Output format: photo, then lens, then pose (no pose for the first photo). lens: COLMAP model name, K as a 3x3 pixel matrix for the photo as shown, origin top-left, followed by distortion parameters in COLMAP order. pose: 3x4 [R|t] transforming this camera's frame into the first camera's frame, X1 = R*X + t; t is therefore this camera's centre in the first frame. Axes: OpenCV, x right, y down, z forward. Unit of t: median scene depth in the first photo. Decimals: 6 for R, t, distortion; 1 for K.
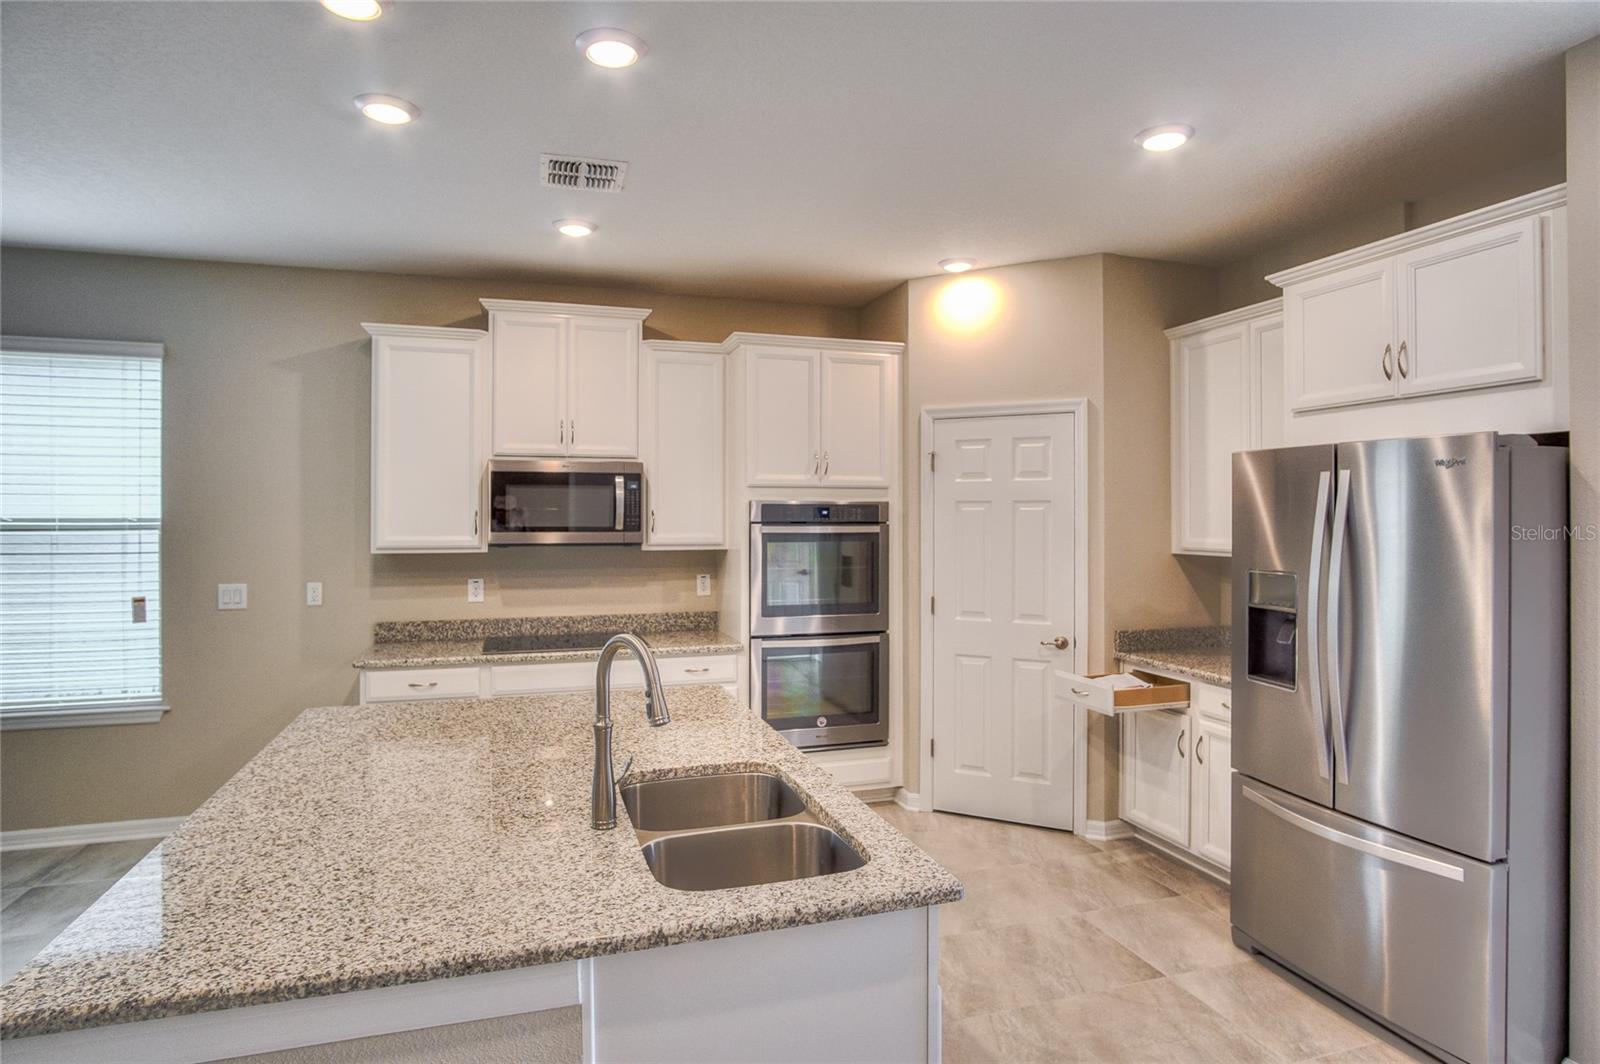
lens RADIAL K [[857.7, 0, 794.1], [0, 857.7, 518.0], [0, 0, 1]] dist [-0.033864, 0.010868]
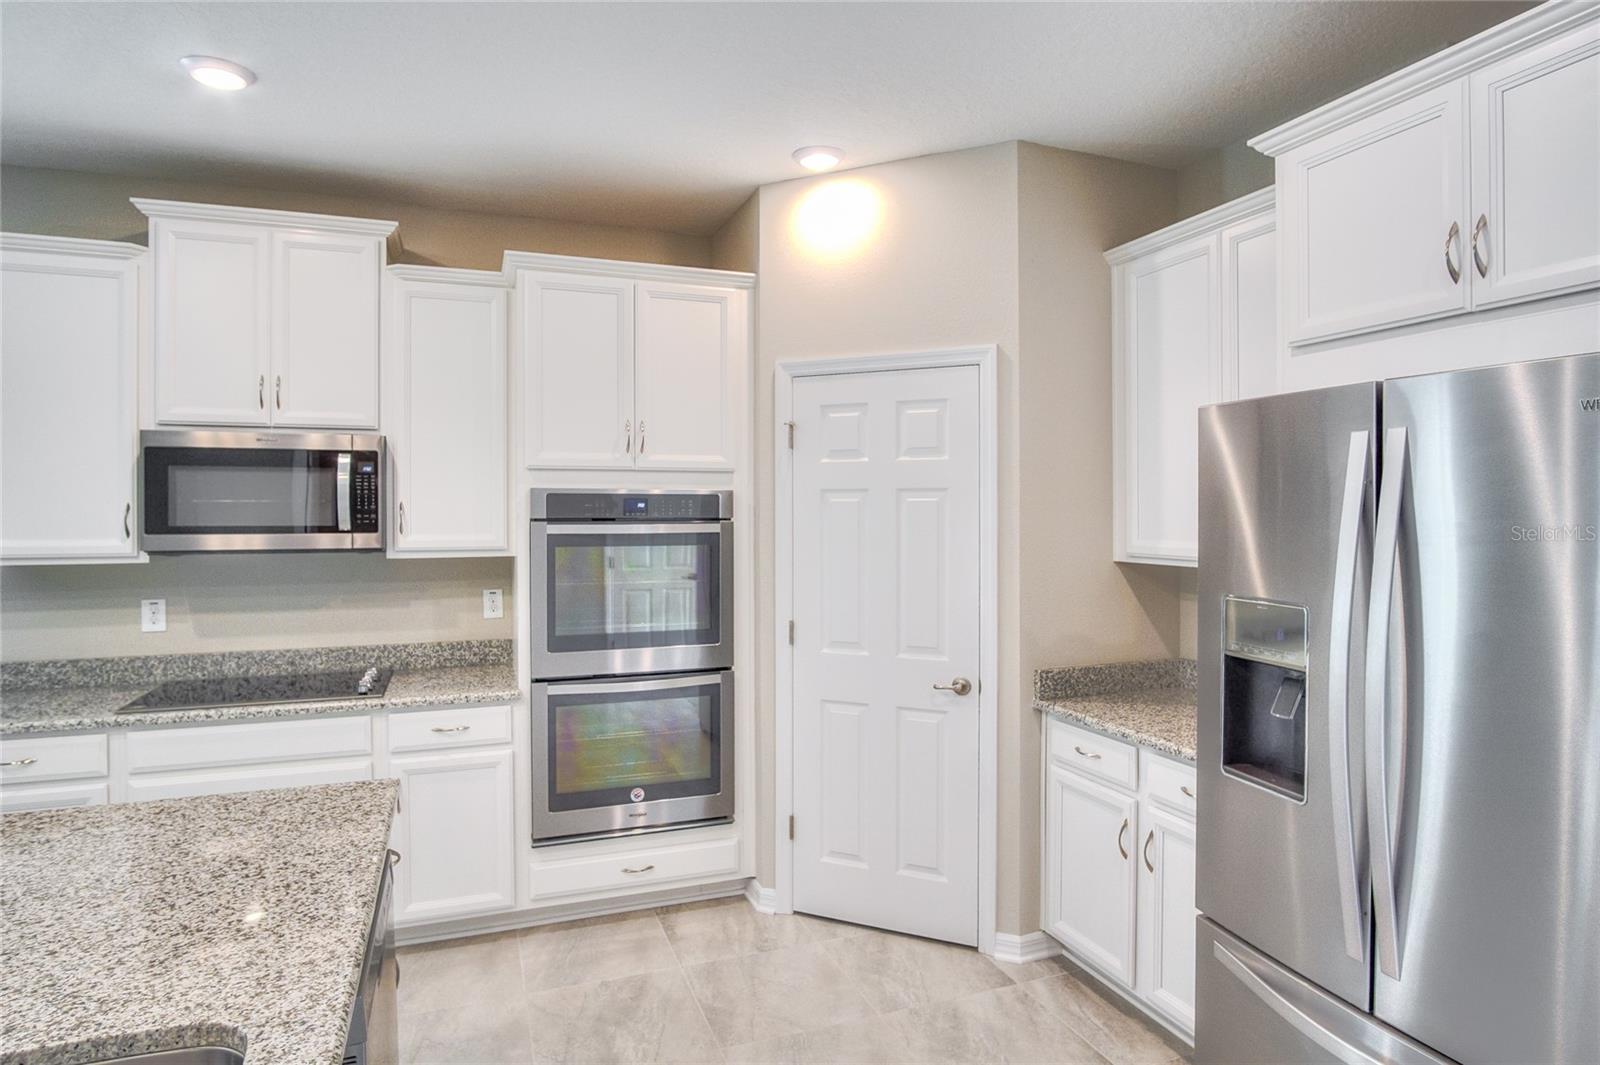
lens RADIAL K [[888.4, 0, 785.1], [0, 888.4, 519.6], [0, 0, 1]] dist [-0.037133, 0.012621]
pose [[0.998967, -0.002199, 0.045385, 0.129429], [0.001869, 0.999972, 0.007304, 0.000321], [-0.045400, -0.007212, 0.998943, 0.261212]]
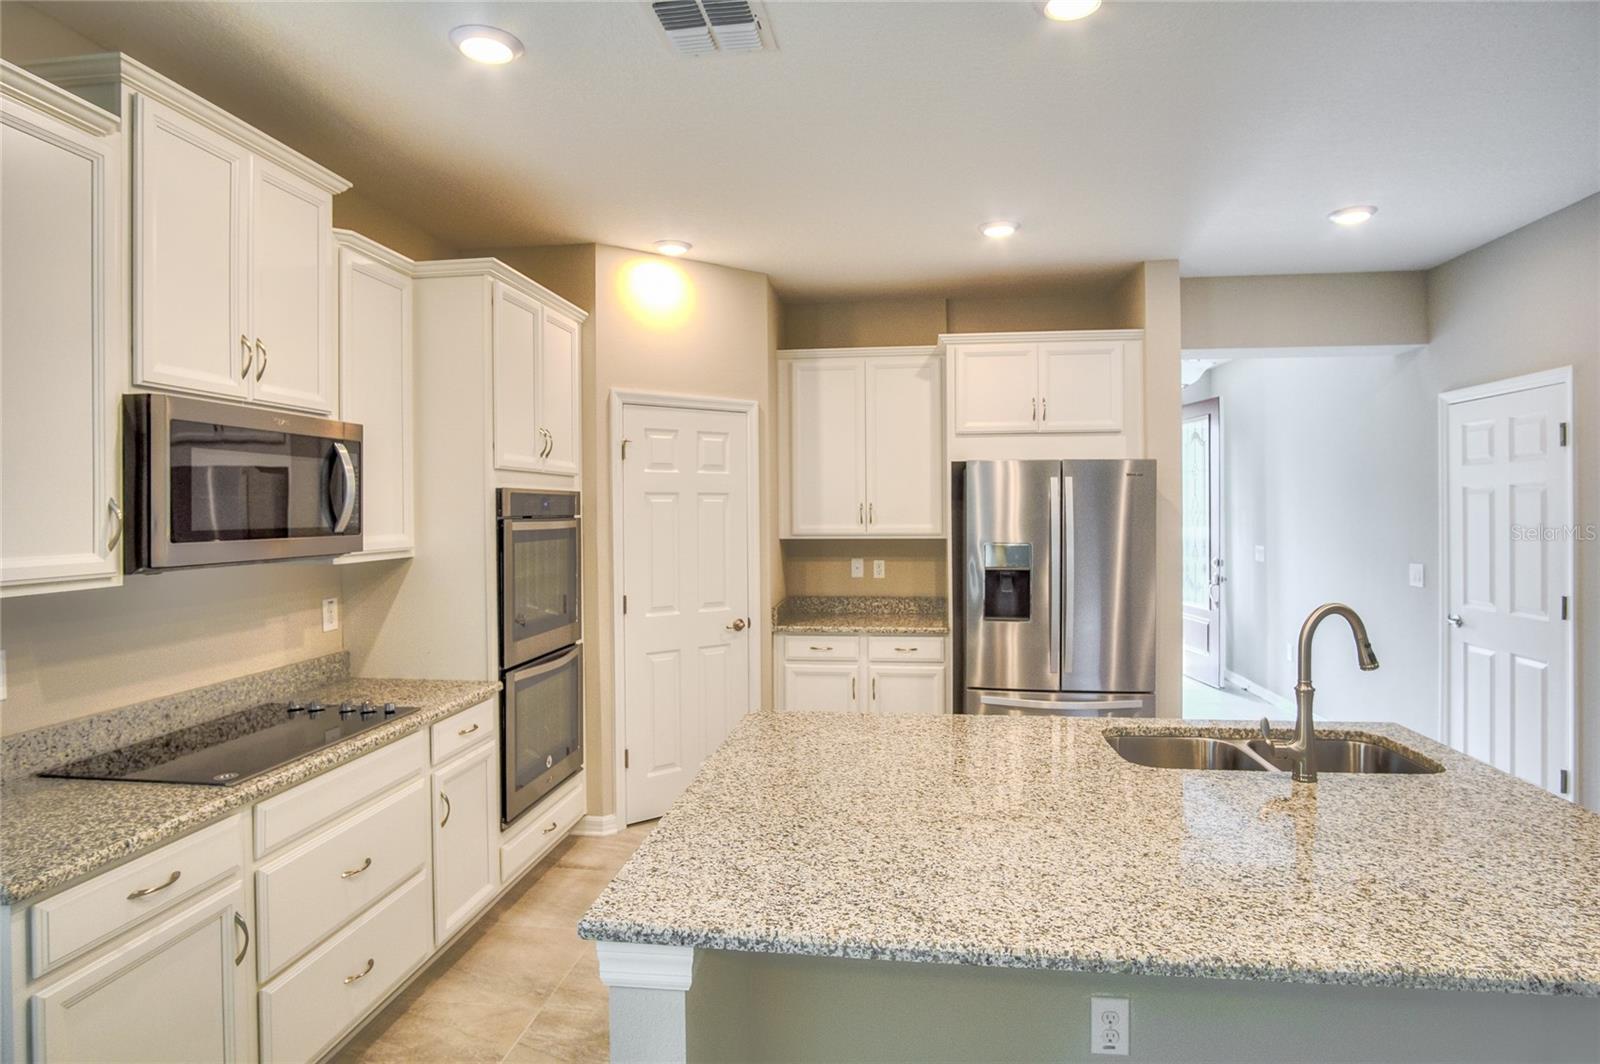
lens RADIAL K [[857.7, 0, 794.1], [0, 857.7, 518.0], [0, 0, 1]] dist [-0.033864, 0.010868]
pose [[0.443702, -0.013295, 0.896076, -0.616036], [0.008466, 0.999908, 0.010644, -0.000072], [-0.896134, 0.002864, 0.443774, 0.450733]]
